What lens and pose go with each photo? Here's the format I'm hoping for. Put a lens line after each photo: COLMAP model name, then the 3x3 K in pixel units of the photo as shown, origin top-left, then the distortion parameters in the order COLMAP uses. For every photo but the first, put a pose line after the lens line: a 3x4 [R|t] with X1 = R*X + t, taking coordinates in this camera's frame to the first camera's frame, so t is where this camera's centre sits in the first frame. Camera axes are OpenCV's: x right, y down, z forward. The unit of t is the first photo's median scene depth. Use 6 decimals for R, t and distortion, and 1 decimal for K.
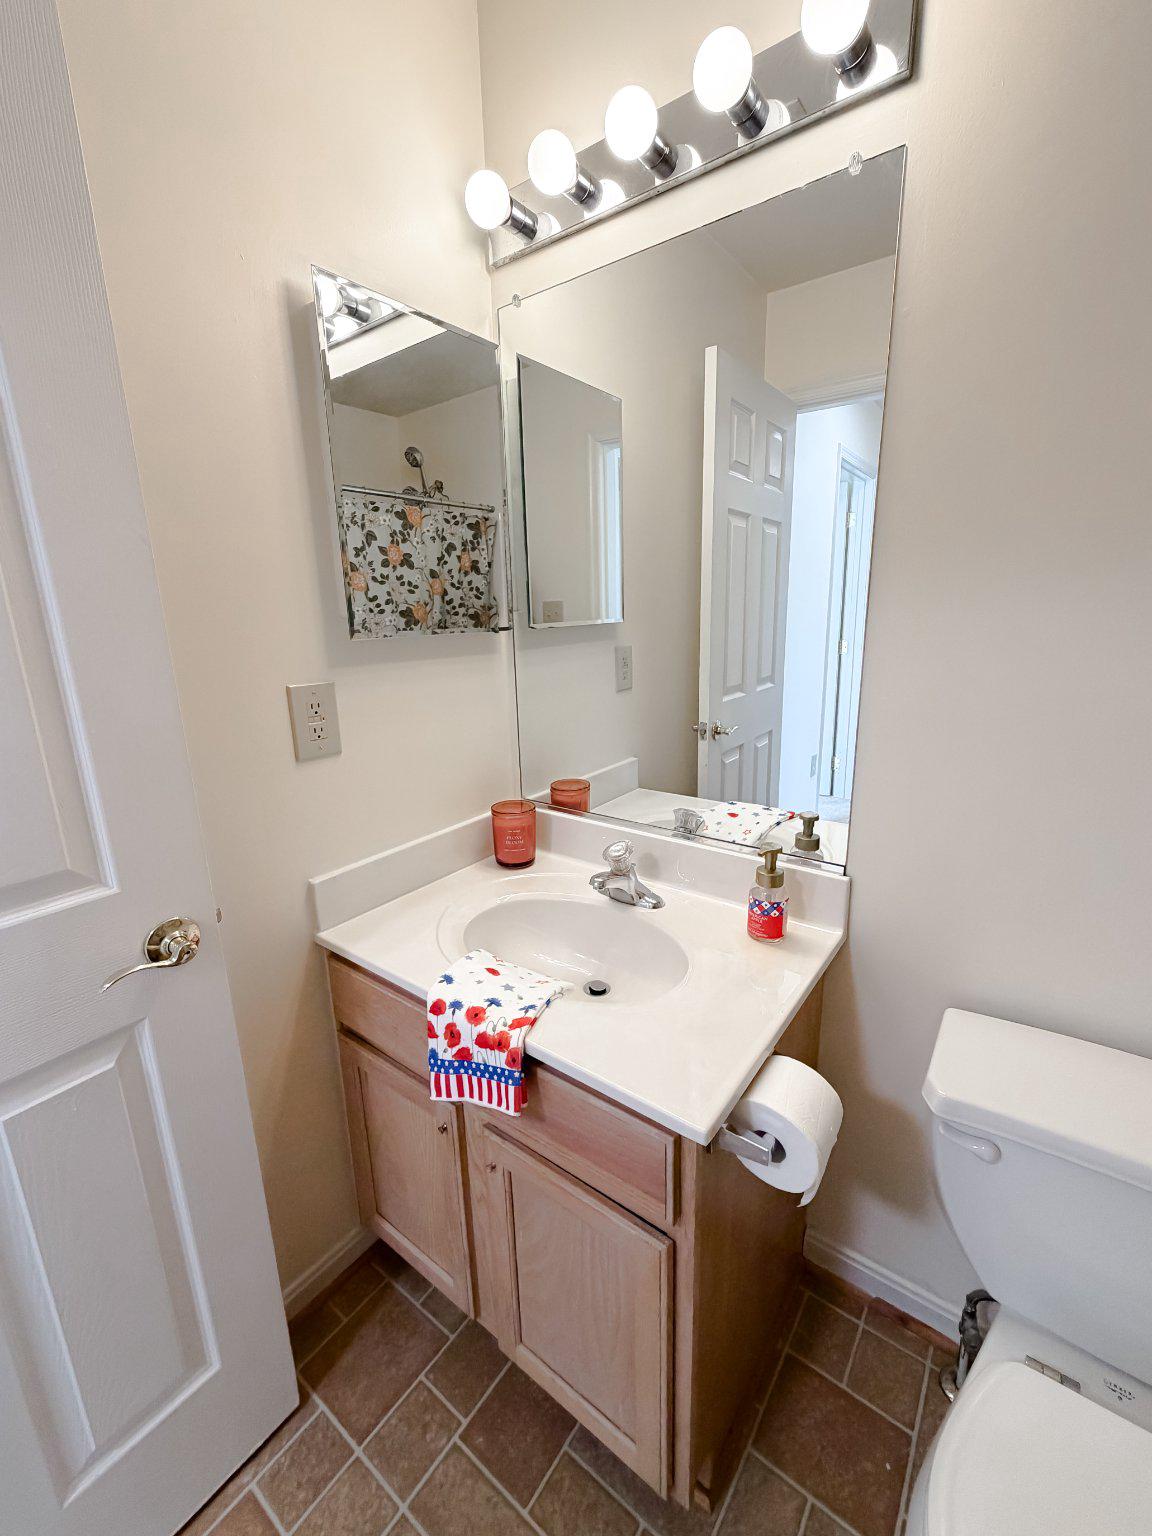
lens RADIAL K [[618.4, 0, 584.3], [0, 618.4, 774.3], [0, 0, 1]] dist [0.000806, -0.000129]
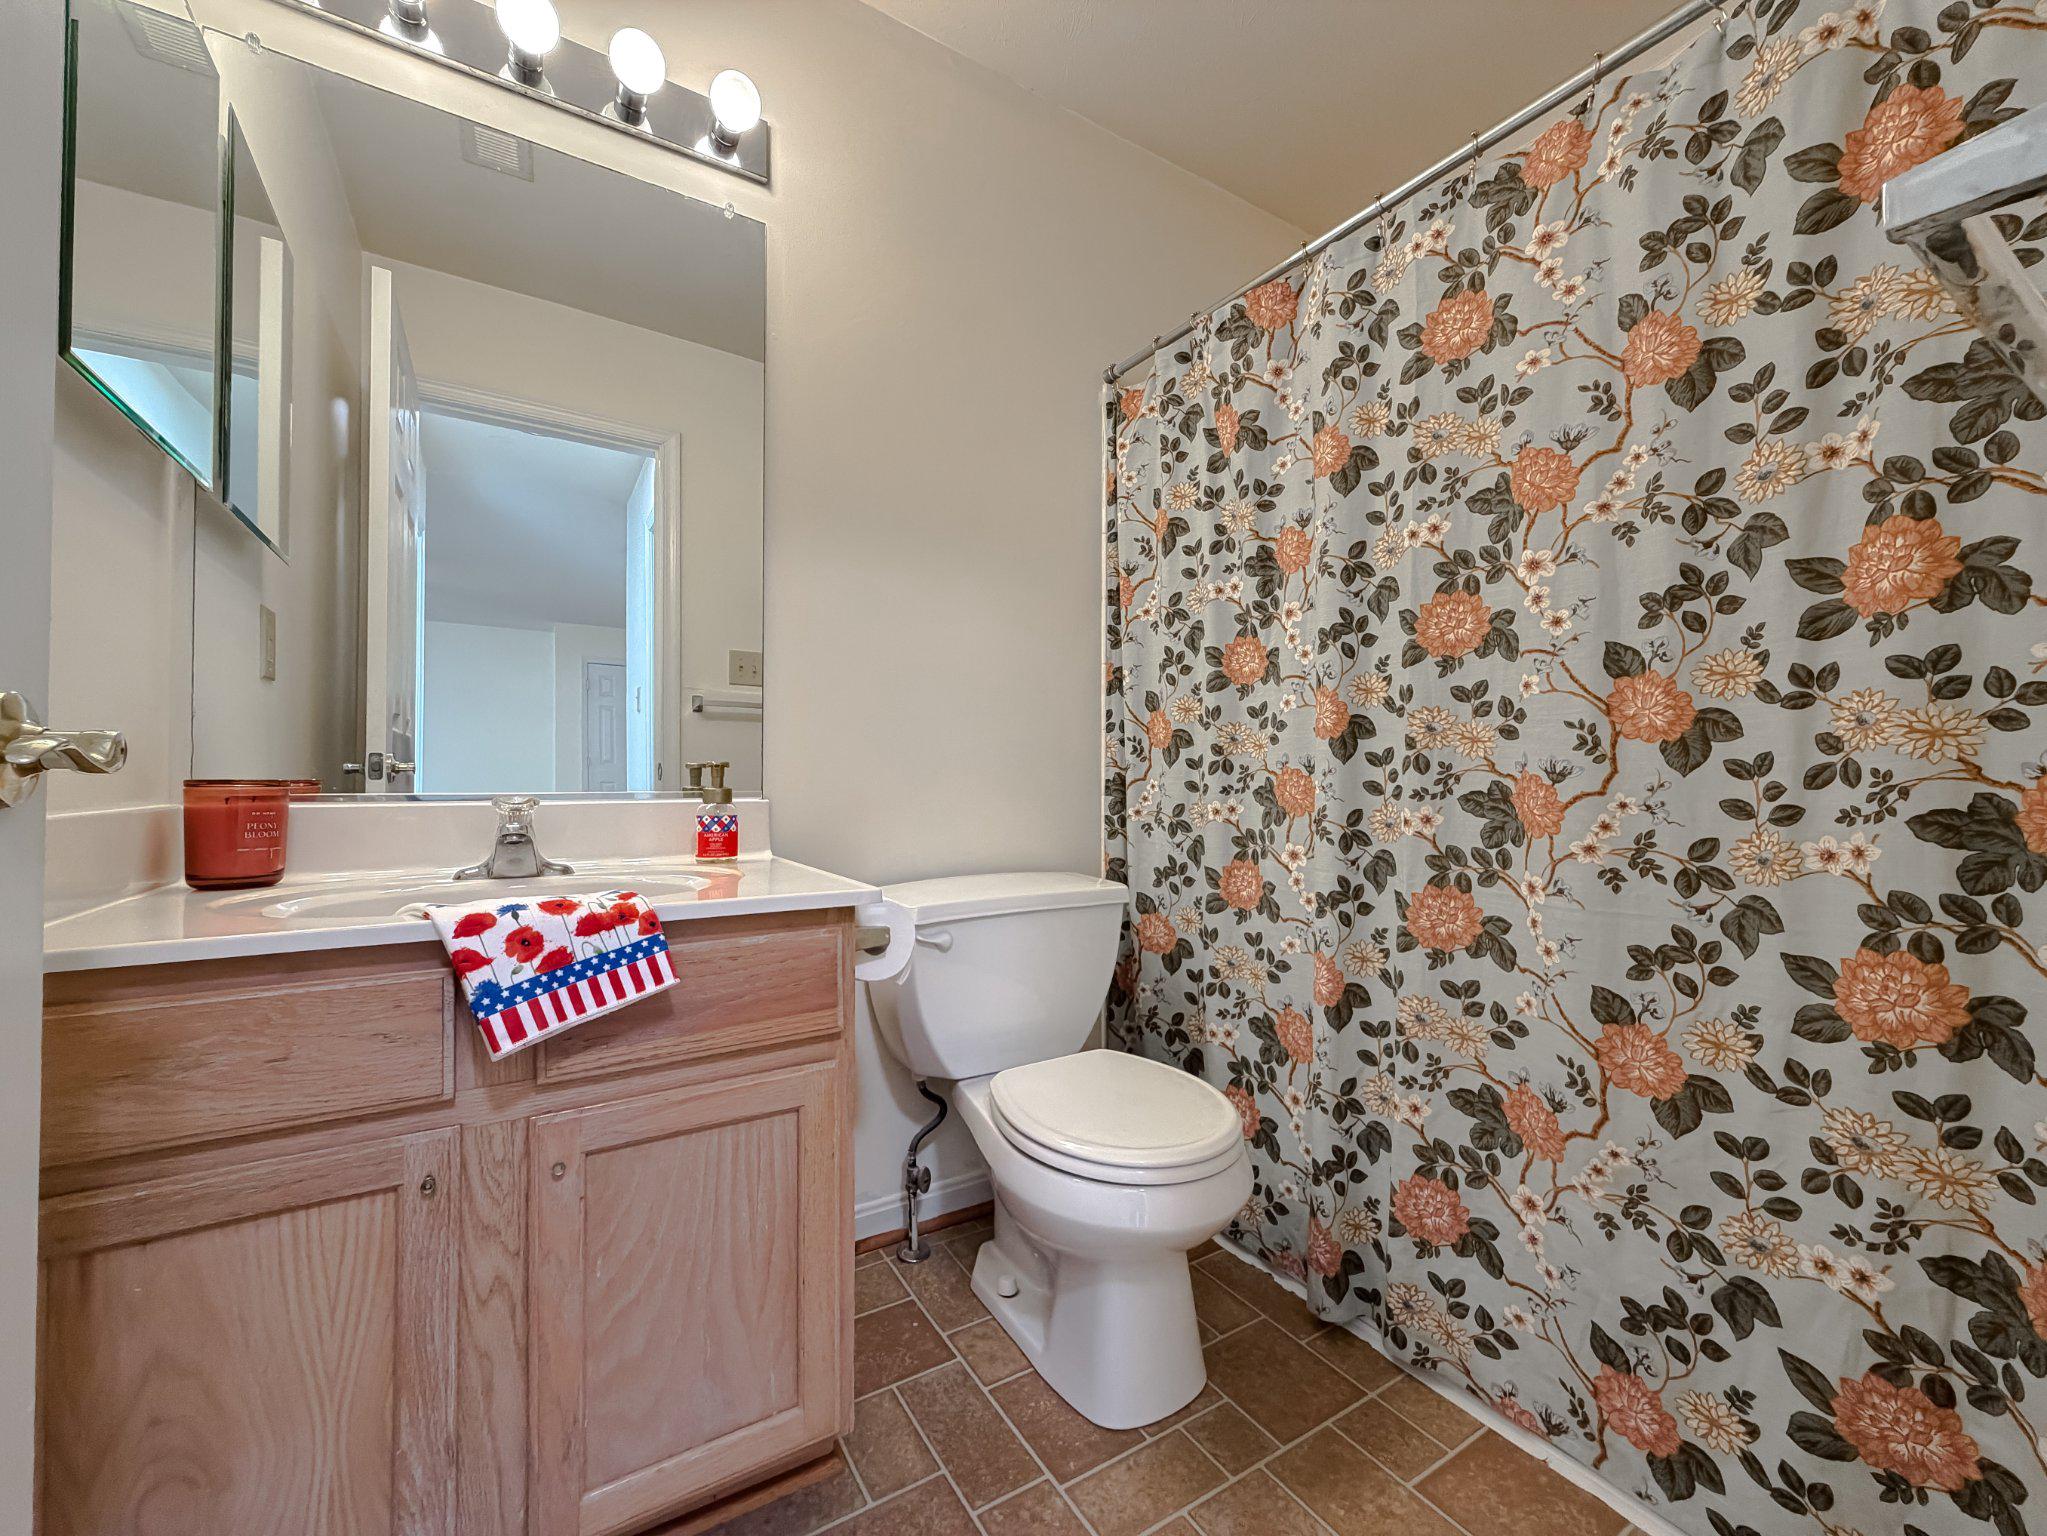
lens RADIAL K [[824.2, 0, 1013.4], [0, 824.2, 767.9], [0, 0, 1]] dist [0.000806, -0.000129]
pose [[0.380248, 0.034584, 0.924238, -0.873013], [0.219608, 0.967346, -0.126548, 0.476025], [-0.898434, 0.251090, 0.360236, 0.141060]]
